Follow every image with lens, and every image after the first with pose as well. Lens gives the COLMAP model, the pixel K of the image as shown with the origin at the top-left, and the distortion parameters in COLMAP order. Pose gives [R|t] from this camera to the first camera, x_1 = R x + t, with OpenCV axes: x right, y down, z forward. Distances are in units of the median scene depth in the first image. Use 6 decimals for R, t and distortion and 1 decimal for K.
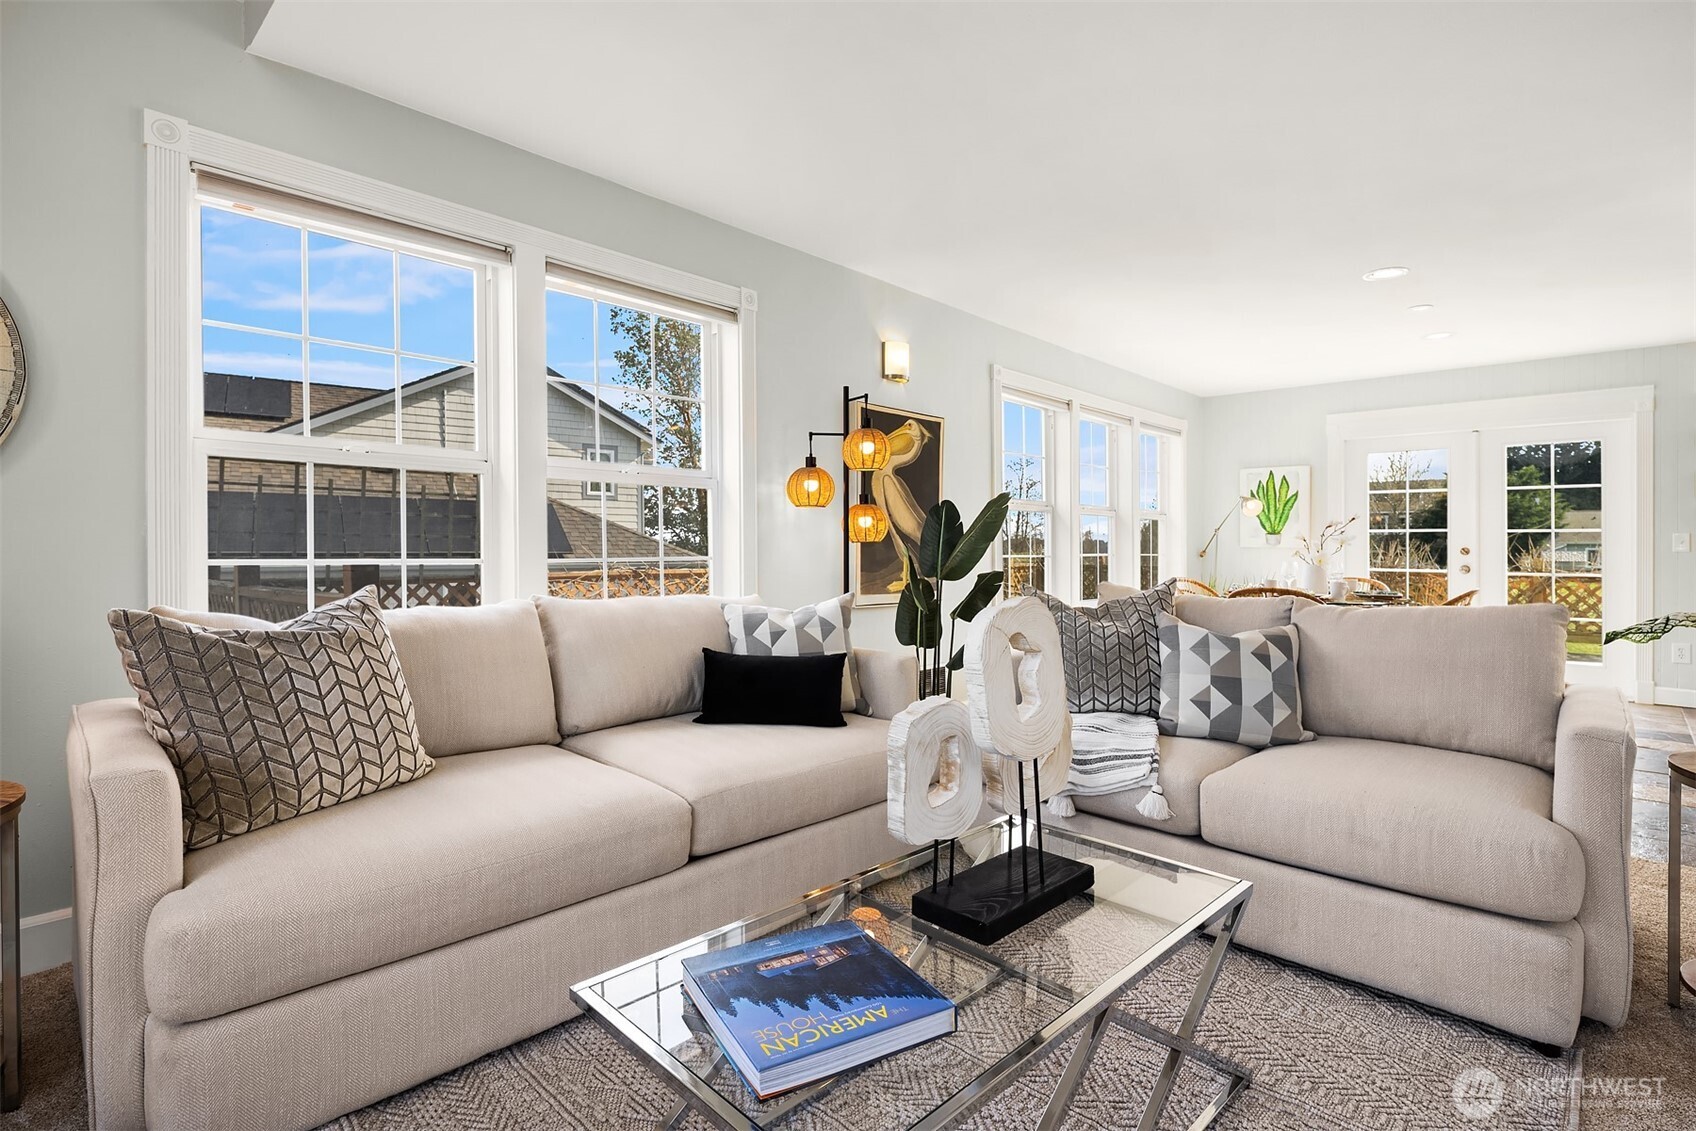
lens RADIAL K [[821.4, 0, 837.5], [0, 821.4, 537.6], [0, 0, 1]] dist [0.001426, 0.000746]
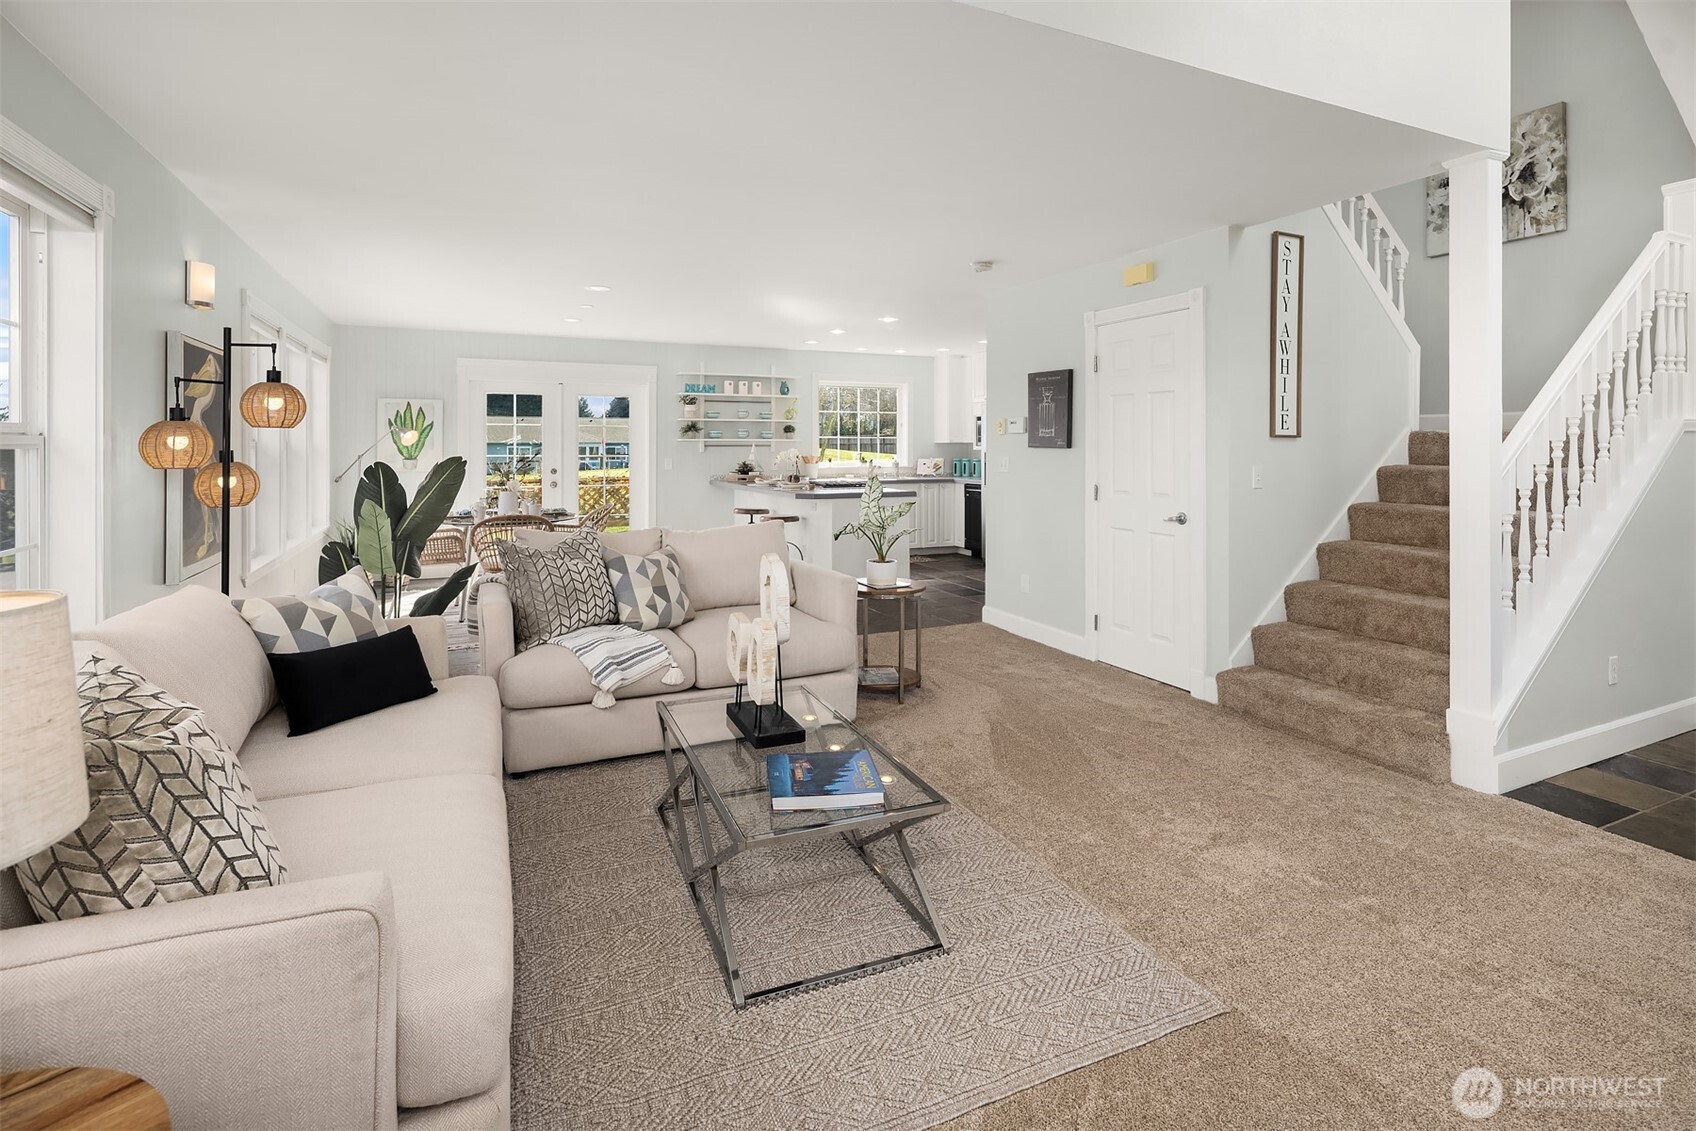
lens RADIAL K [[814.2, 0, 865.1], [0, 814.2, 448.9], [0, 0, 1]] dist [0.002606, -0.008468]
pose [[0.358798, -0.008864, 0.933373, -0.726837], [-0.006928, 0.999902, 0.012160, -0.096529], [-0.933390, -0.010829, 0.358701, 0.098252]]
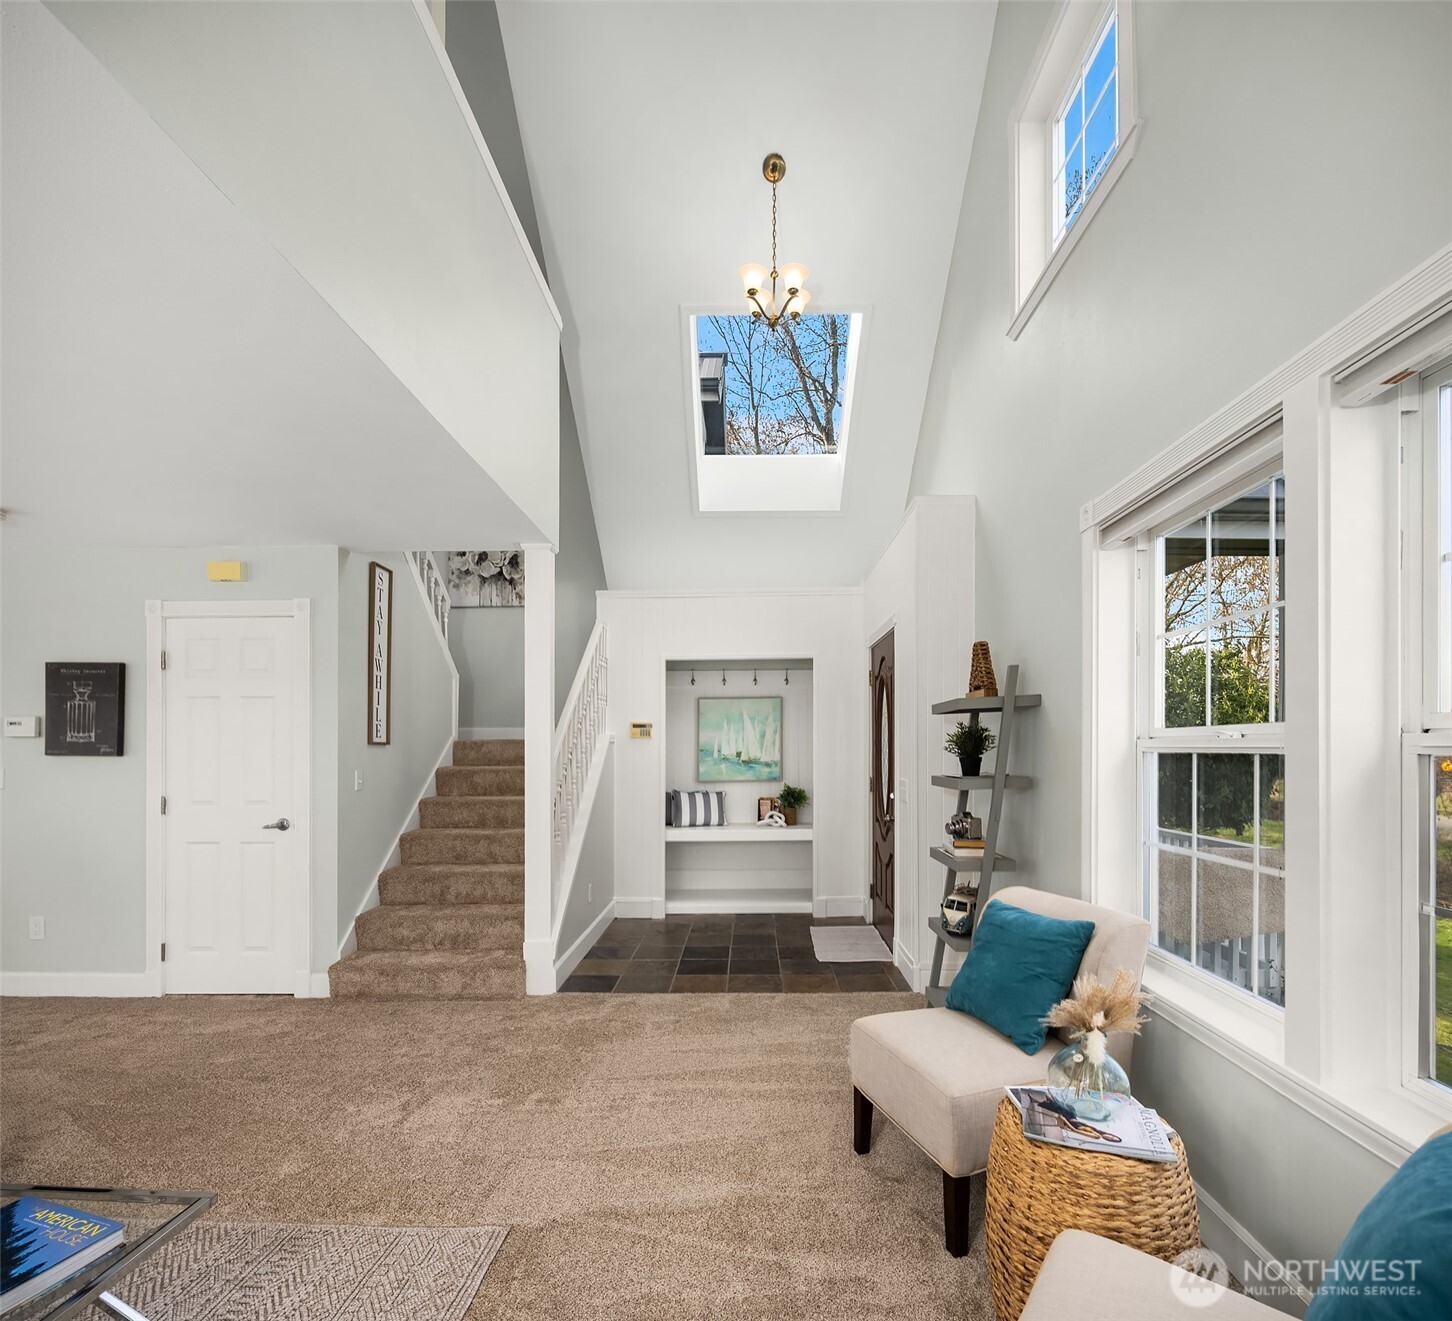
lens RADIAL K [[707.6, 0, 732.2], [0, 707.6, 750.6], [0, 0, 1]] dist [0.001641, -0.006753]
pose [[-0.683621, -0.002277, 0.729834, -0.646942], [-0.005543, 0.999982, -0.002072, -0.092900], [-0.729816, -0.005462, -0.683622, 0.369129]]
